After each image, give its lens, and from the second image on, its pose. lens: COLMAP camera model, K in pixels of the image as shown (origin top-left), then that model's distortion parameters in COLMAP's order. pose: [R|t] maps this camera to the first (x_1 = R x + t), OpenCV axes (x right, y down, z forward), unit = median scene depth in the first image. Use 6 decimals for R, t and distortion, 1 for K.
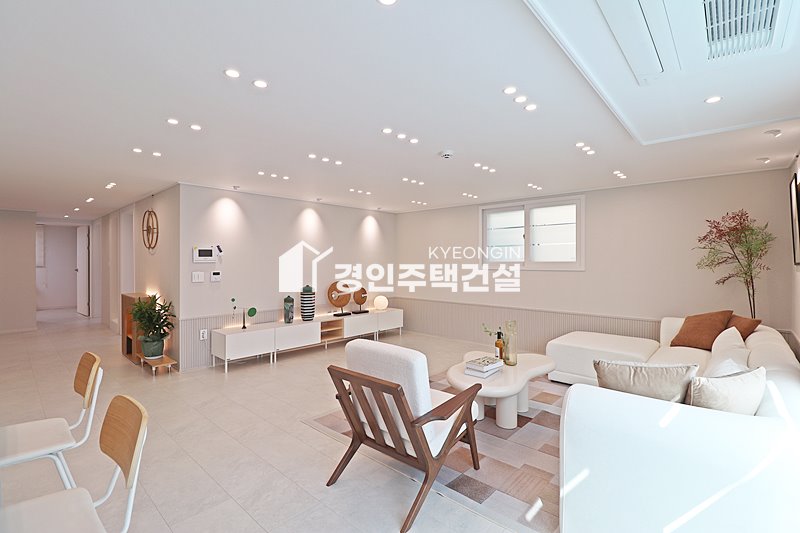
lens RADIAL K [[369.8, 0, 399.6], [0, 369.8, 261.2], [0, 0, 1]] dist [-0.009702, -0.007979]
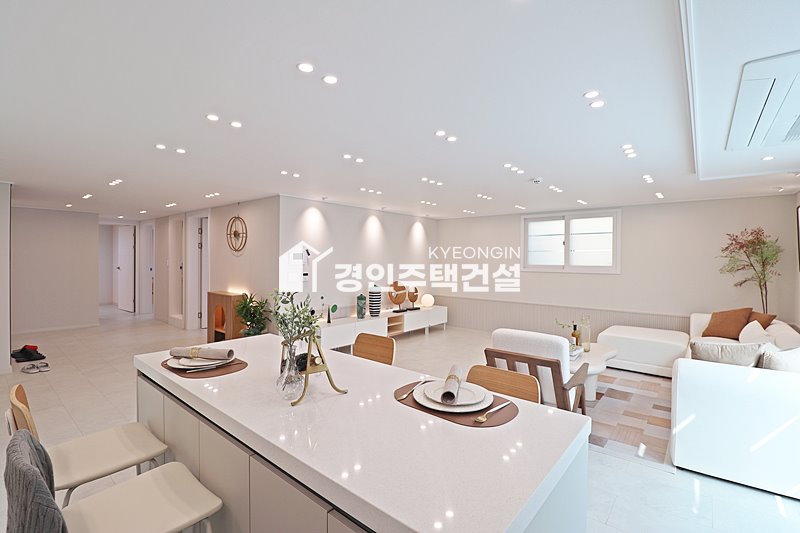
lens RADIAL K [[369.8, 0, 400.9], [0, 369.8, 261.2], [0, 0, 1]] dist [-0.009702, -0.007979]
pose [[0.999035, 0.008383, 0.043116, -0.250016], [-0.008660, 0.999943, 0.006234, -0.016184], [-0.043061, -0.006601, 0.999051, -0.140119]]
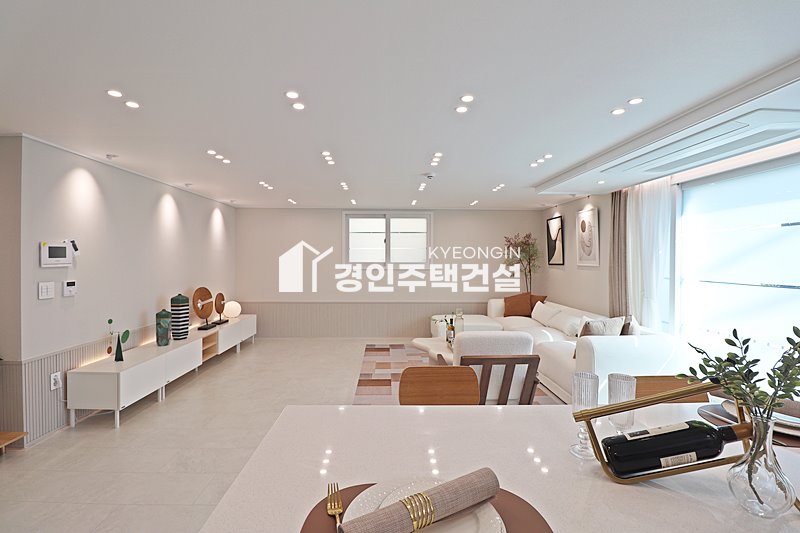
lens RADIAL K [[369.8, 0, 402.5], [0, 369.8, 261.5], [0, 0, 1]] dist [-0.009702, -0.007979]
pose [[0.716761, -0.002393, 0.697315, -0.515894], [-0.003664, 0.999967, 0.007198, -0.012075], [-0.697310, -0.007714, 0.716729, 0.131844]]
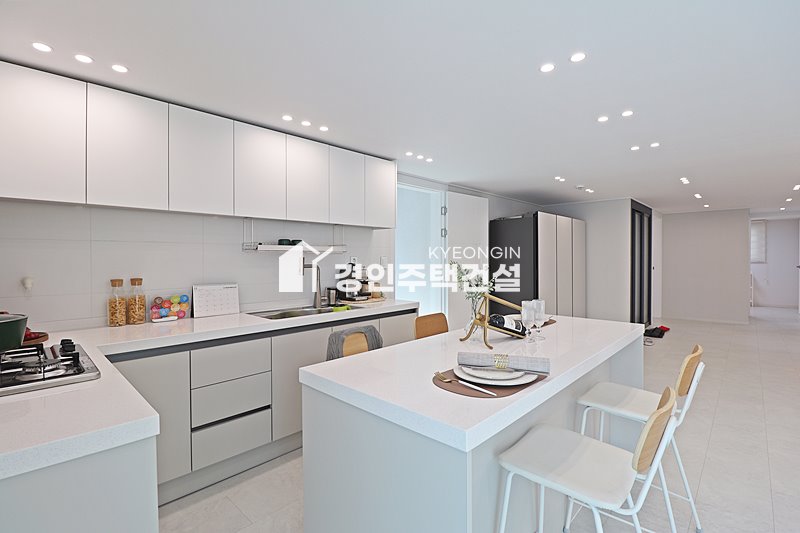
lens RADIAL K [[369.8, 0, 399.9], [0, 369.8, 261.9], [0, 0, 1]] dist [-0.009702, -0.007979]
pose [[-0.029860, 0.013312, -0.999465, 0.067673], [0.001191, 0.999911, 0.013283, -0.000387], [0.999553, -0.000794, -0.029873, 0.077805]]
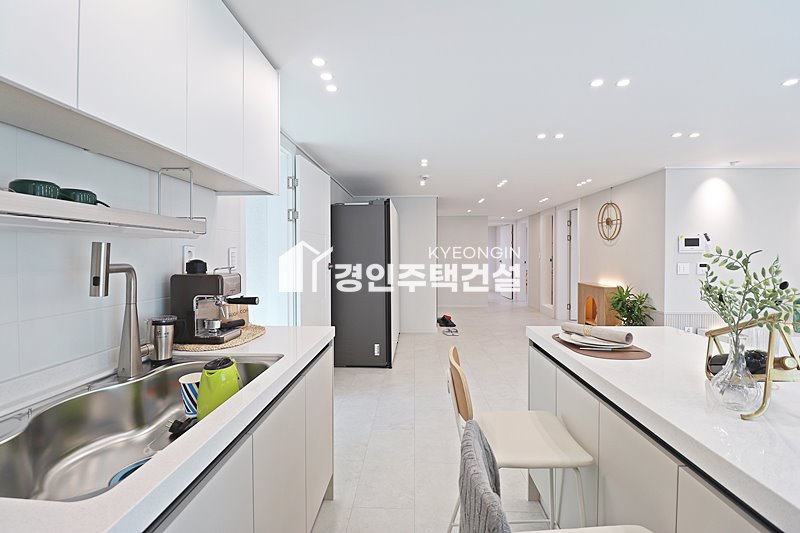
lens RADIAL K [[369.8, 0, 400.5], [0, 369.8, 261.8], [0, 0, 1]] dist [-0.009702, -0.007979]
pose [[0.643842, 0.009797, -0.765096, -0.288289], [0.003531, 0.999869, 0.015775, 0.008778], [0.765150, -0.012859, 0.643724, -0.114213]]
